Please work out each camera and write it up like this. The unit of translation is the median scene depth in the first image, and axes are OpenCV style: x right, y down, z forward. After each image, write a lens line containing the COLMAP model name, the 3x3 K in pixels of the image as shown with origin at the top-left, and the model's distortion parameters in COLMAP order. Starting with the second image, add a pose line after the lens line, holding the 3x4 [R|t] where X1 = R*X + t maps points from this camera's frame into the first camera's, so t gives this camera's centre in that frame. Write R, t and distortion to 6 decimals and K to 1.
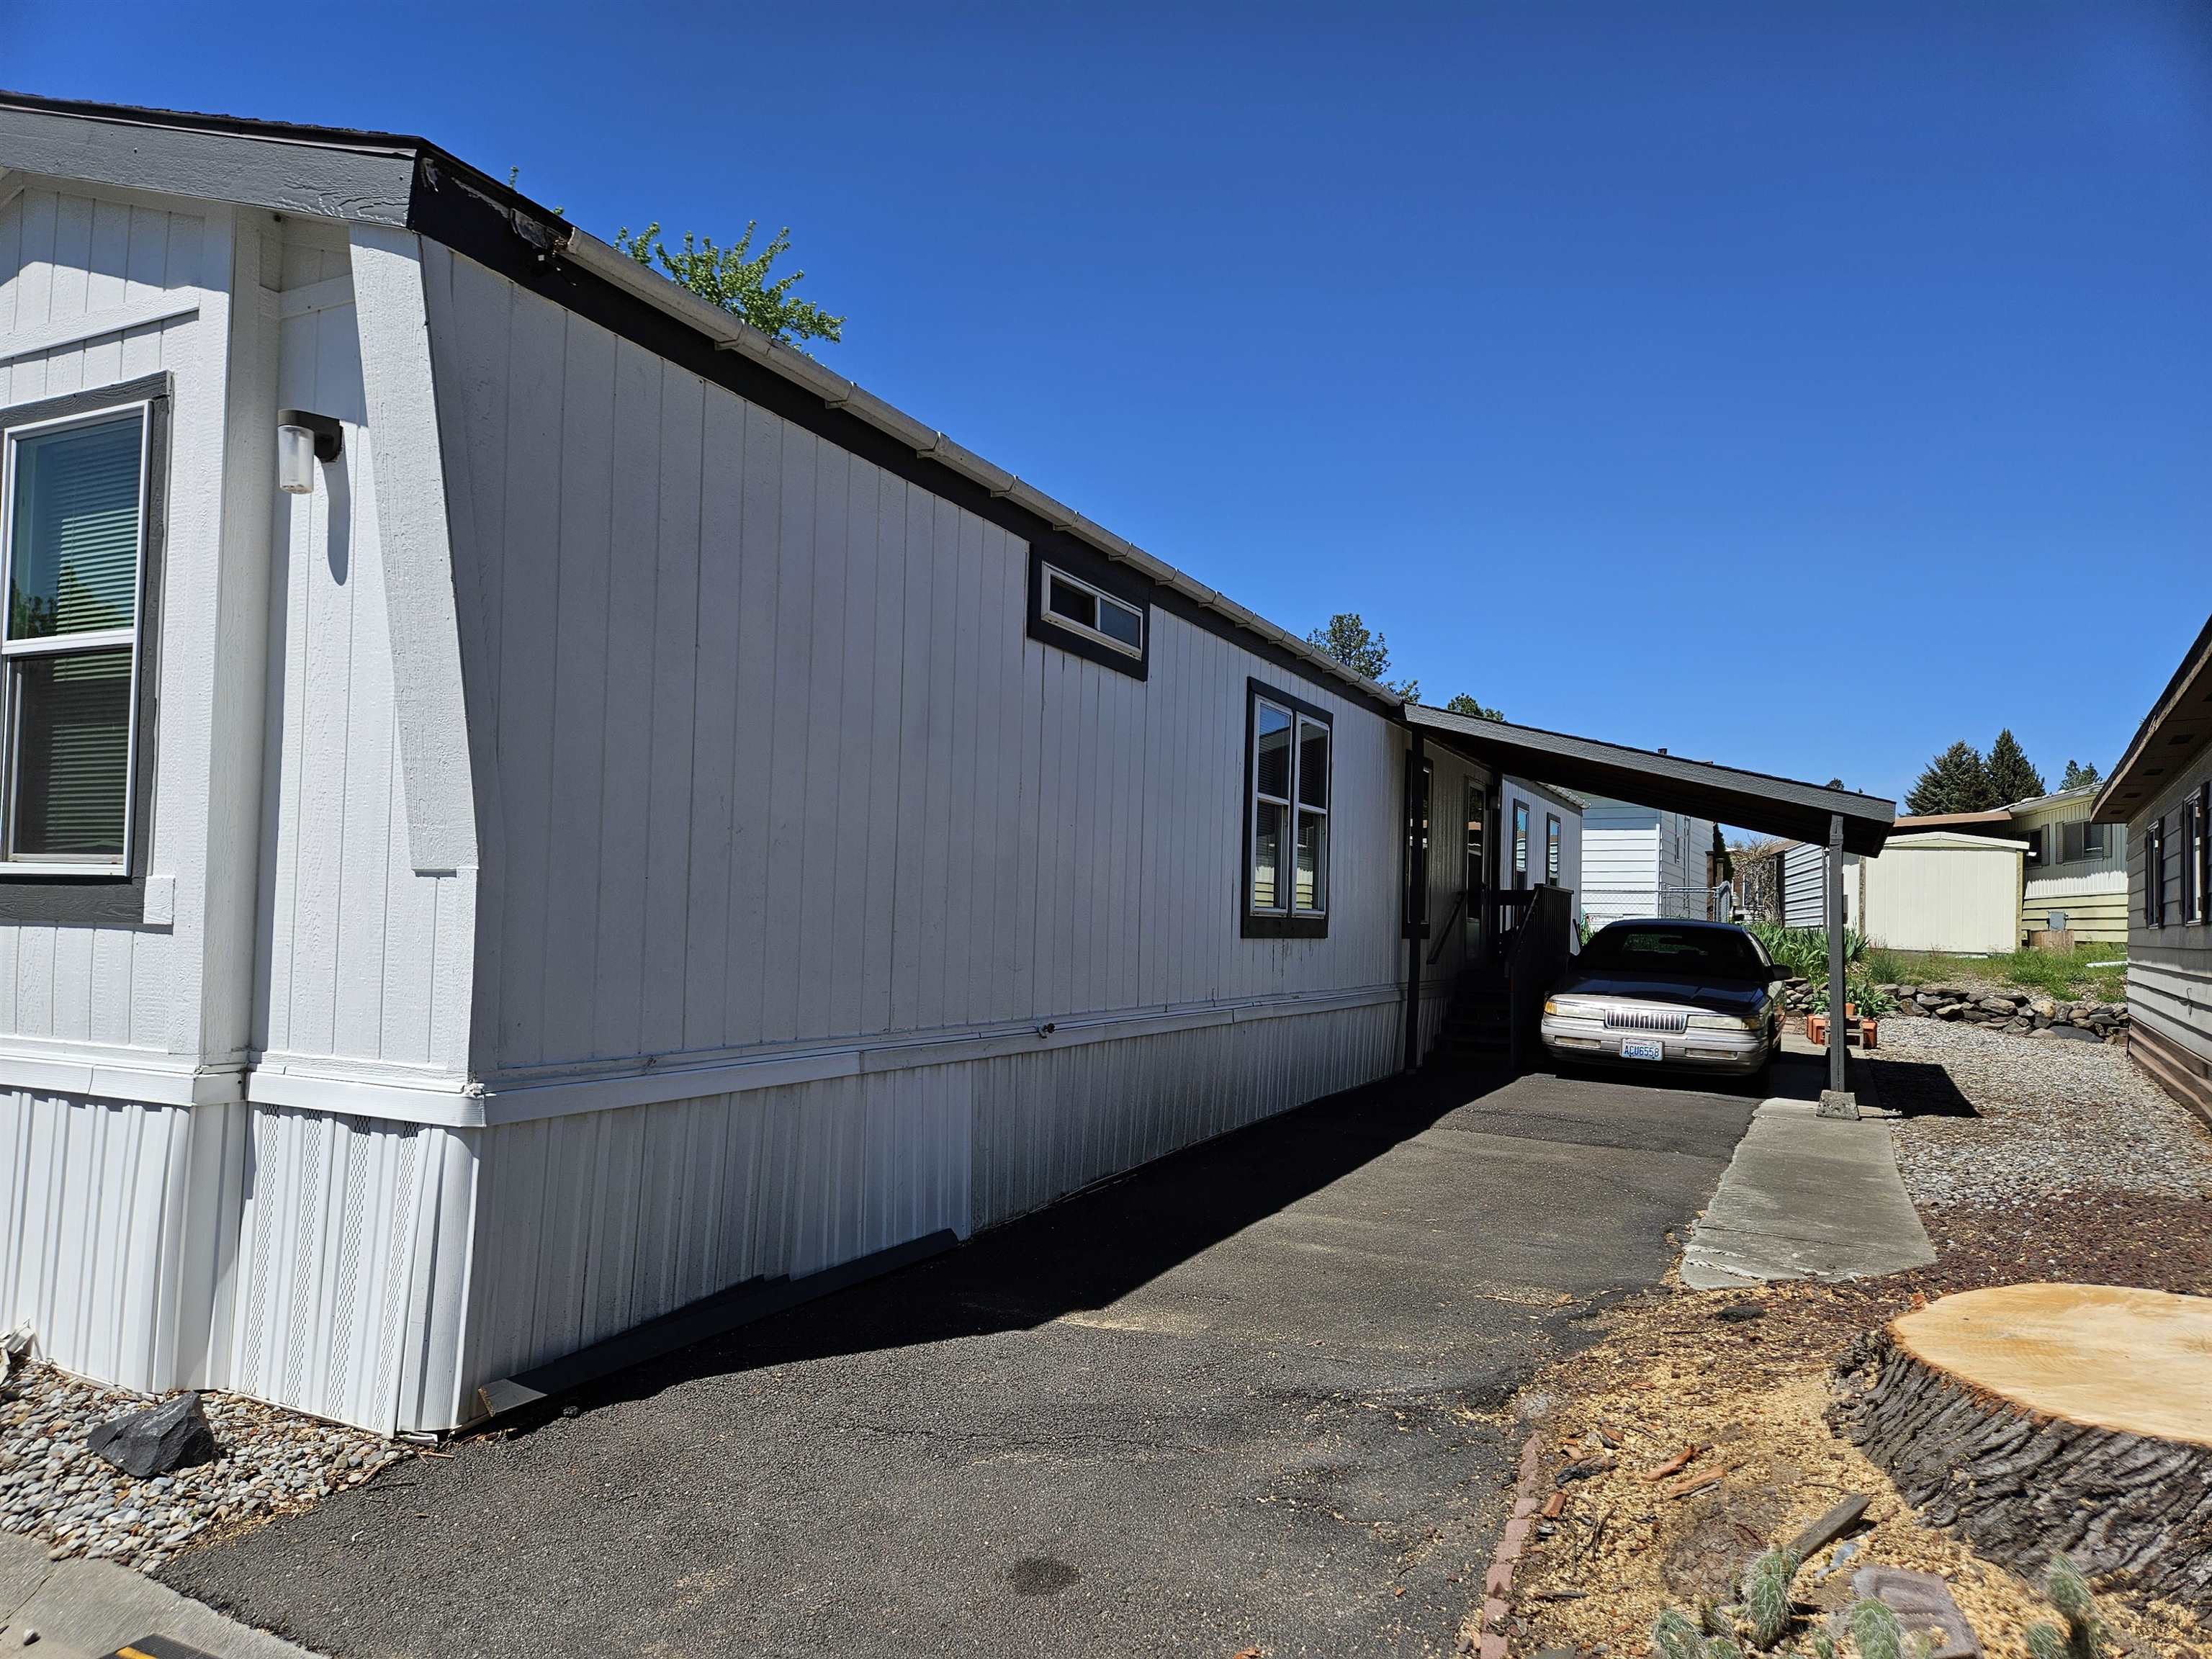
lens RADIAL K [[1524.3, 0, 1106.3], [0, 1524.3, 859.9], [0, 0, 1]] dist [0.088355, -0.068603]
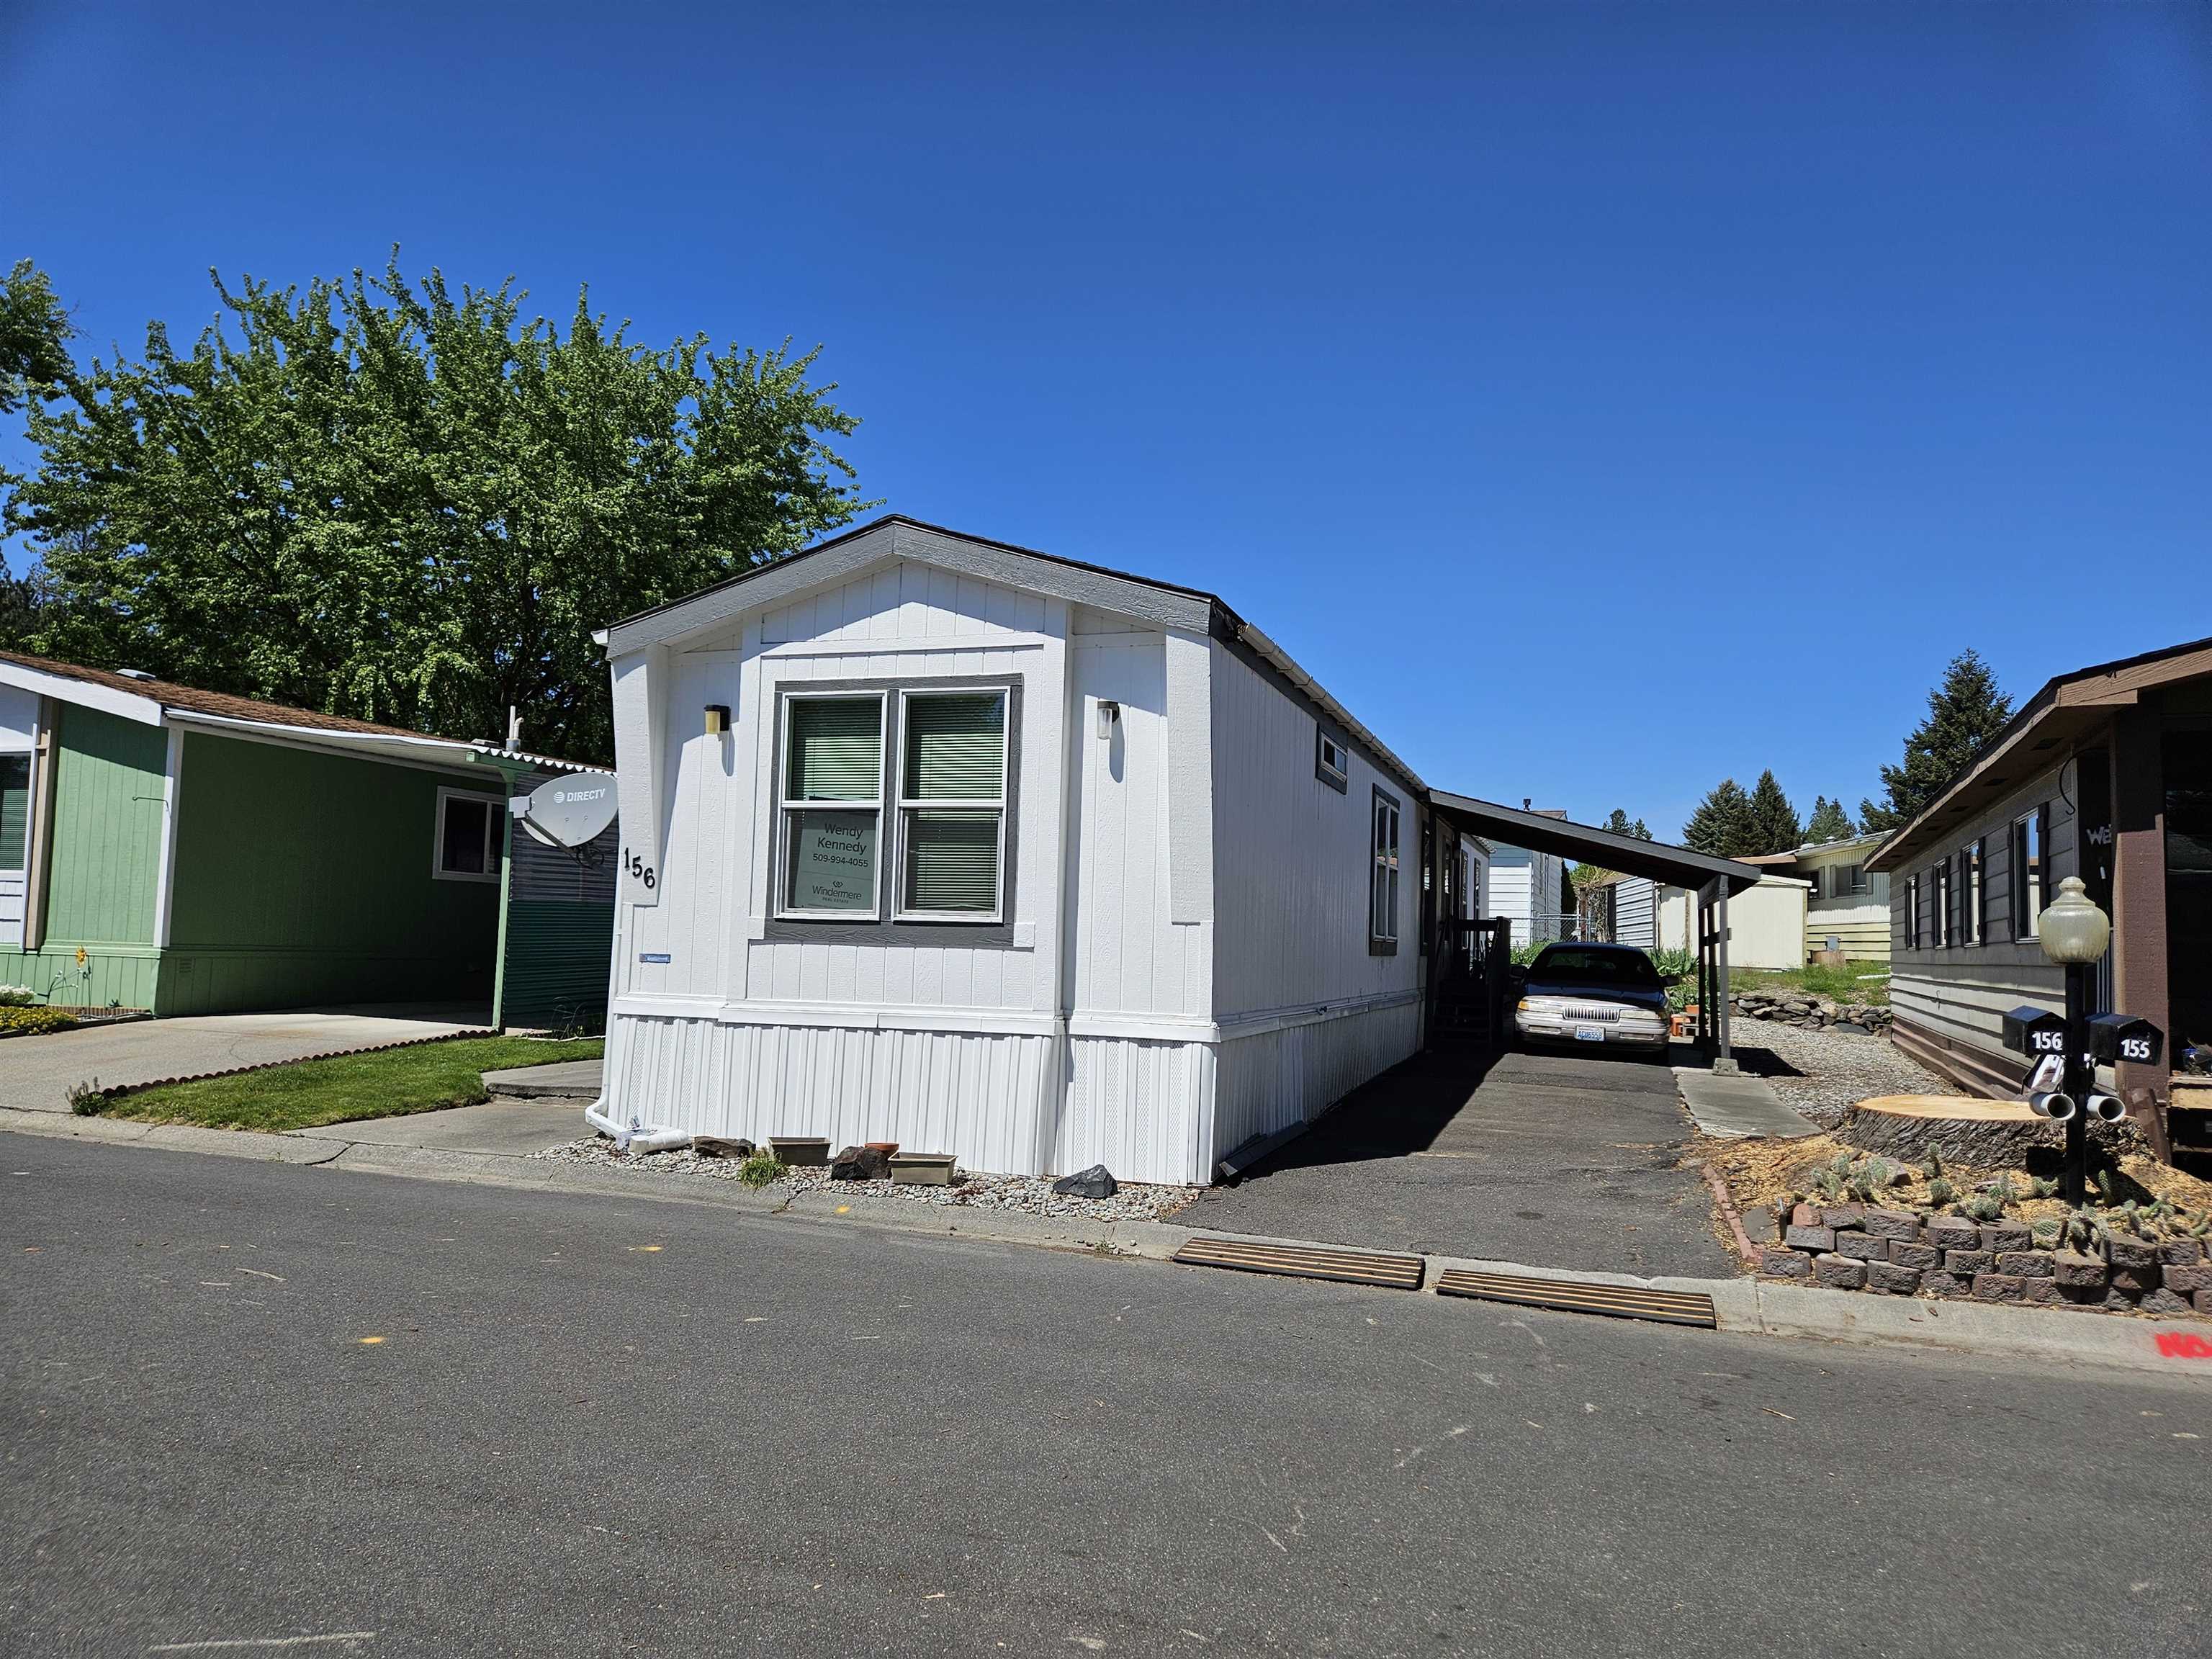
lens RADIAL K [[1601.4, 0, 1106.0], [0, 1601.4, 829.5], [0, 0, 1]] dist [0.078793, -0.001589]
pose [[0.989342, 0.012277, 0.145091, -0.299742], [-0.008265, 0.999568, -0.028221, -0.019851], [-0.145375, 0.026721, 0.989016, -0.402910]]
